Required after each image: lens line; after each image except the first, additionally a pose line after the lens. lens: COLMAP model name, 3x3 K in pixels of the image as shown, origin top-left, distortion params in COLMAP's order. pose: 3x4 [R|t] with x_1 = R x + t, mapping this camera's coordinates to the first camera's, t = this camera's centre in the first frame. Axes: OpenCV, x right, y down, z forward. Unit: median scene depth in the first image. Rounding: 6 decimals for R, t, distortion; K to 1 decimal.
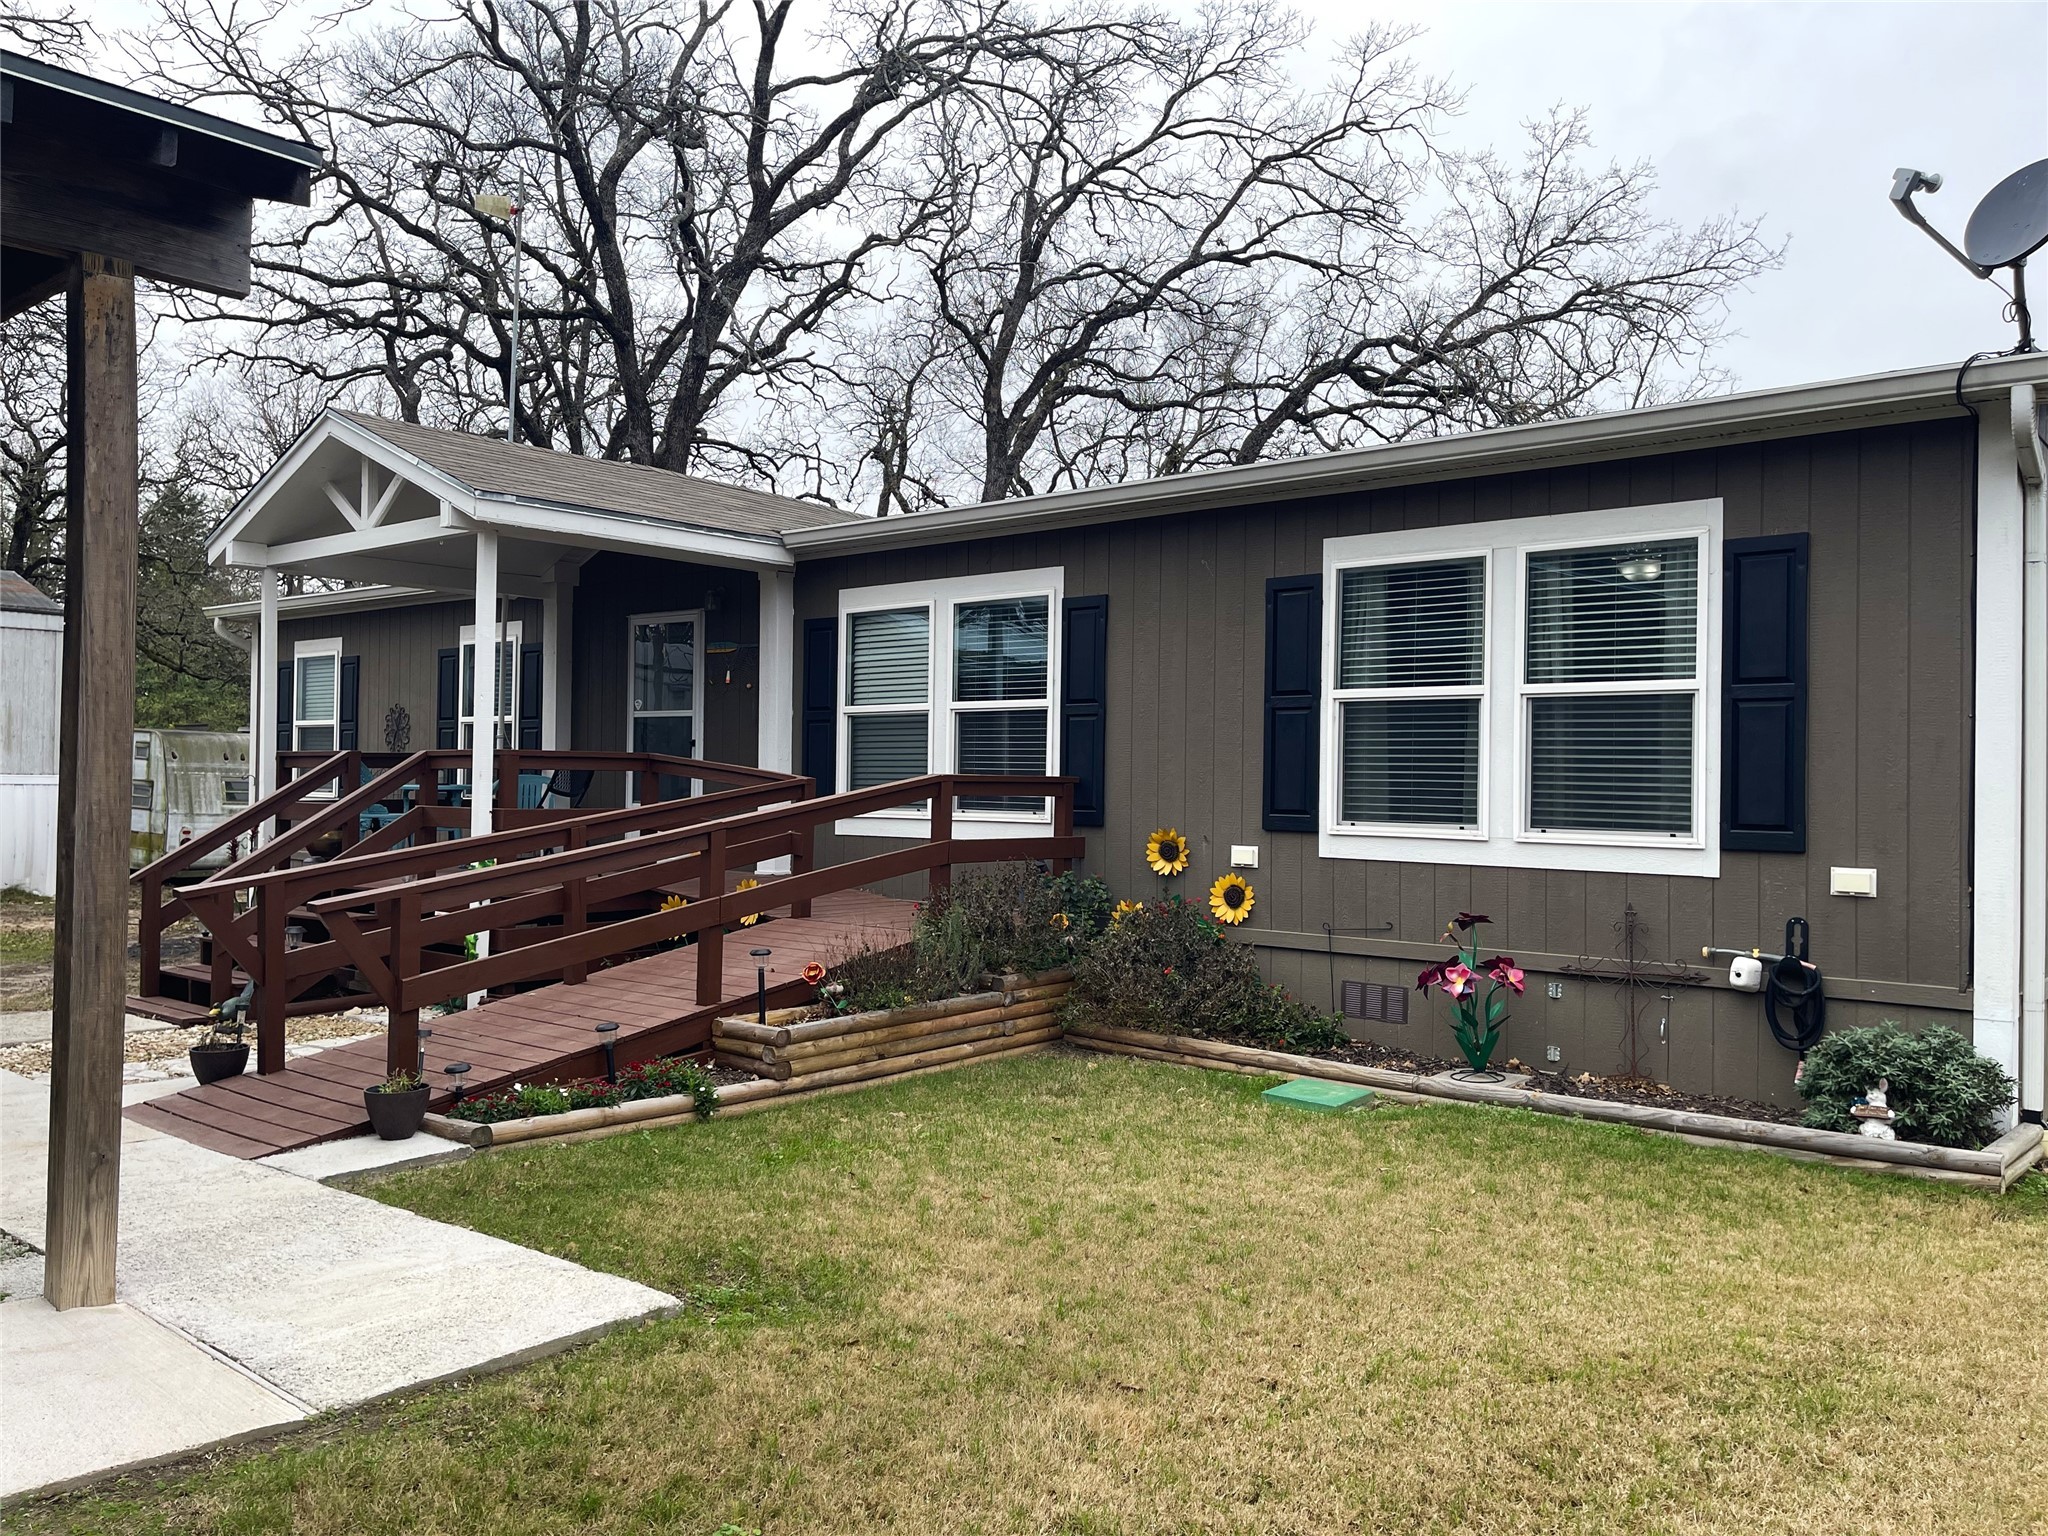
lens RADIAL K [[1550.2, 0, 1023.2], [0, 1550.2, 771.6], [0, 0, 1]] dist [0.046772, -0.012121]
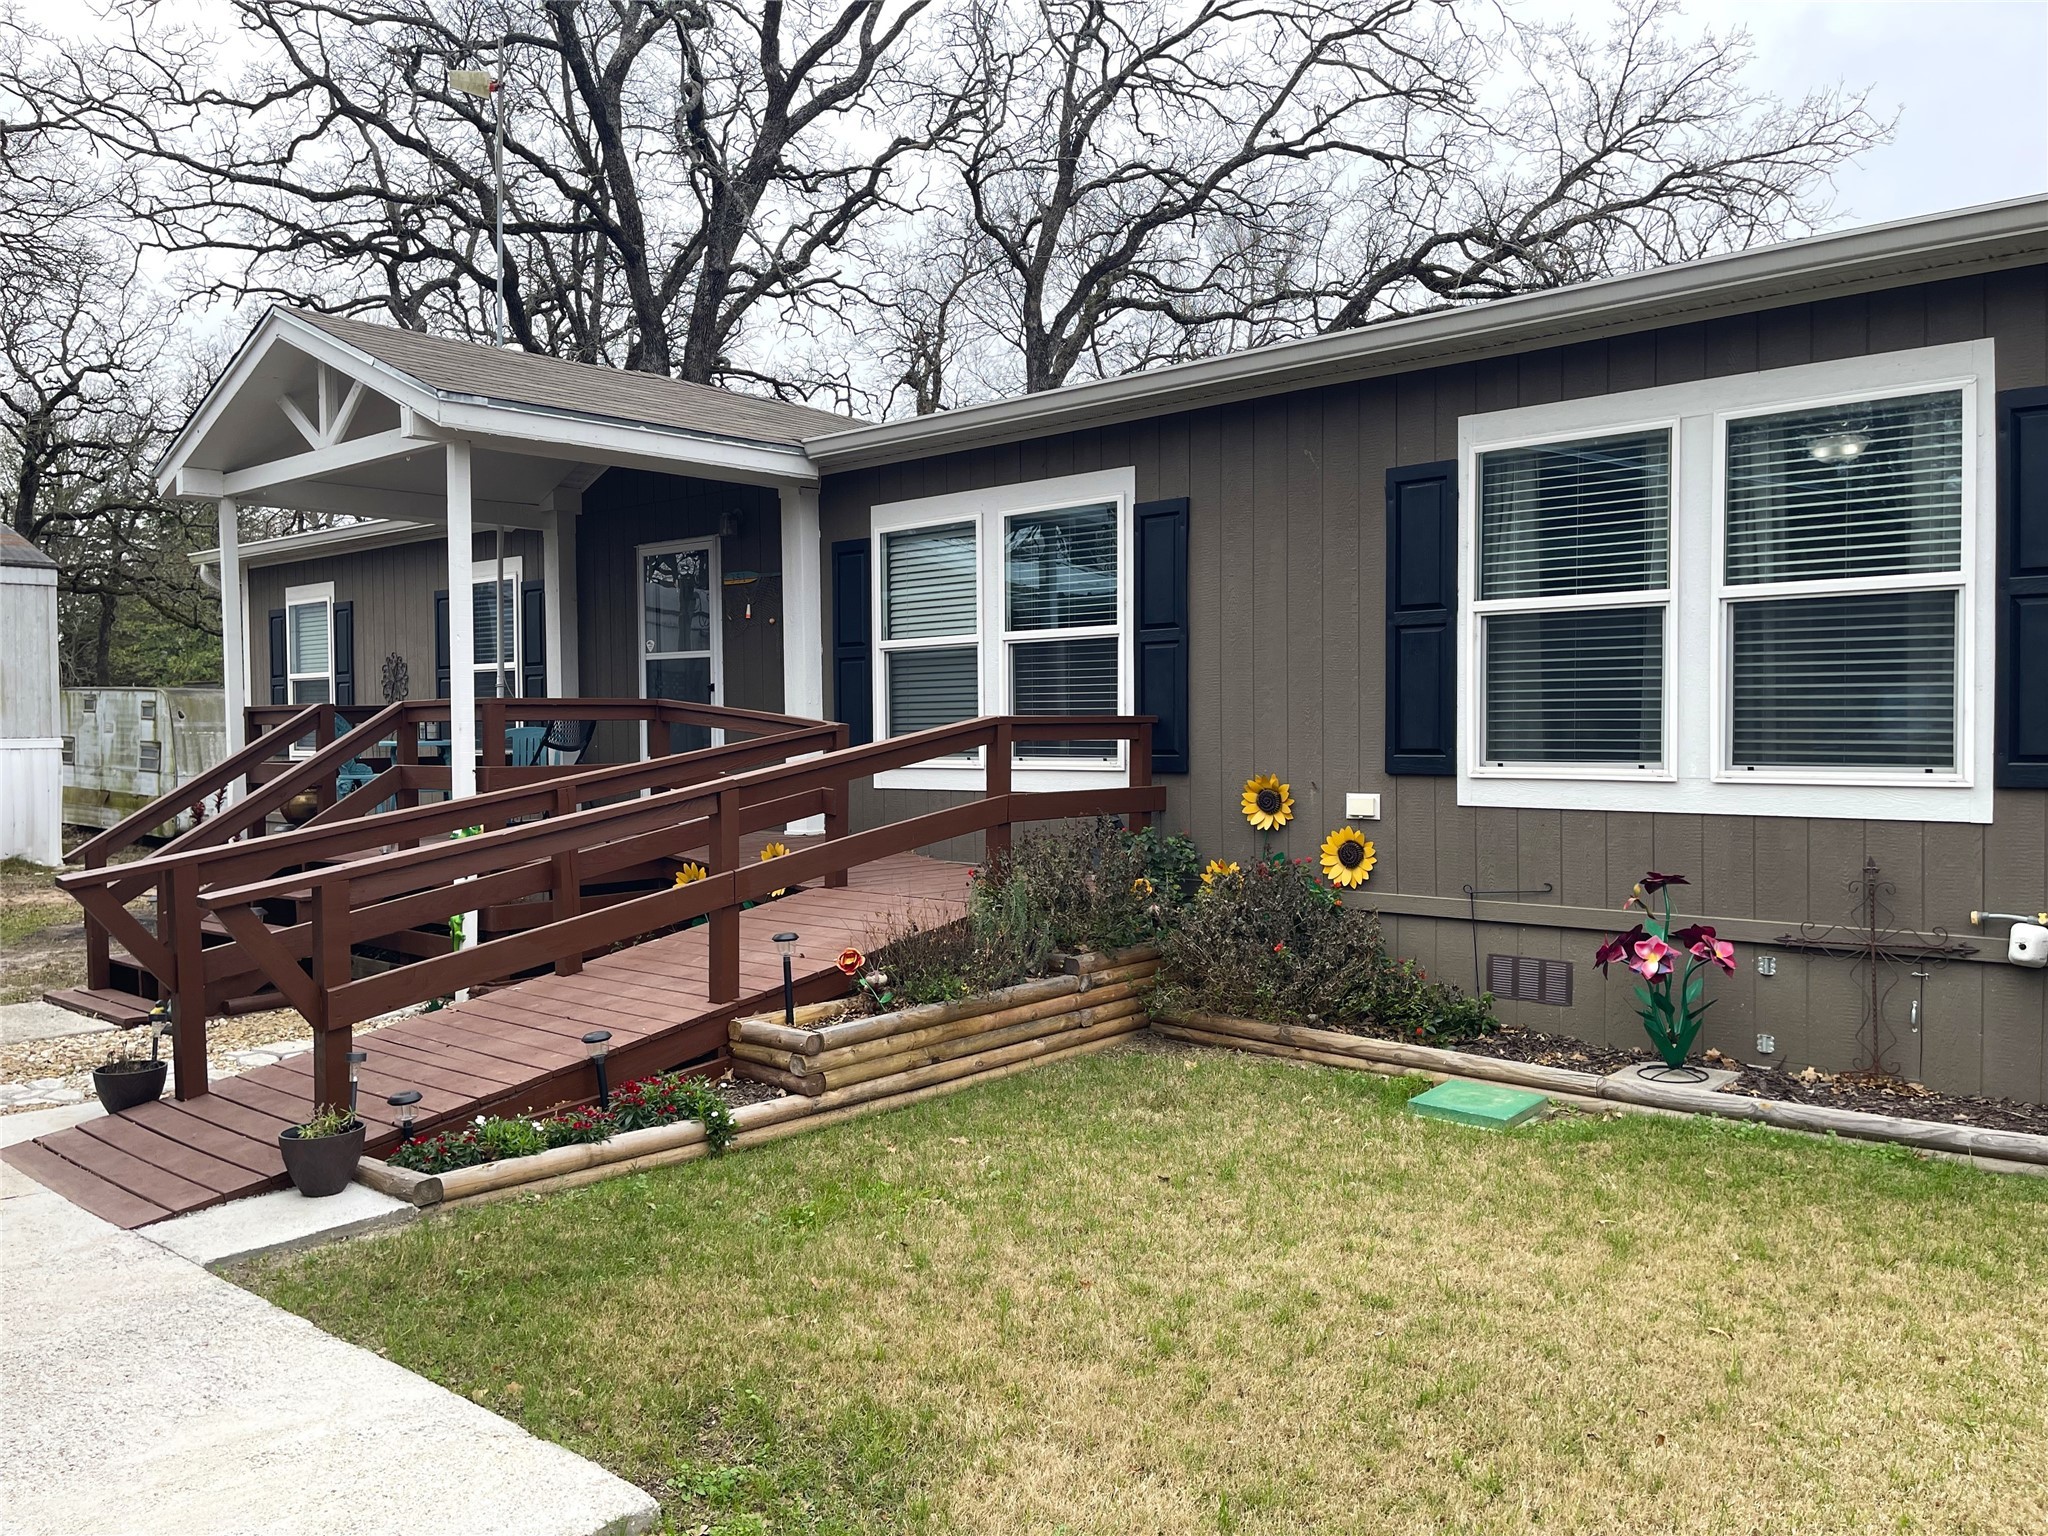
lens RADIAL K [[1550.2, 0, 1022.0], [0, 1550.2, 760.6], [0, 0, 1]] dist [0.046772, -0.012121]
pose [[0.999413, -0.021372, -0.026766, -0.015798], [0.022160, 0.999320, 0.029479, 0.001445], [0.026118, -0.030055, 0.999207, 0.145102]]
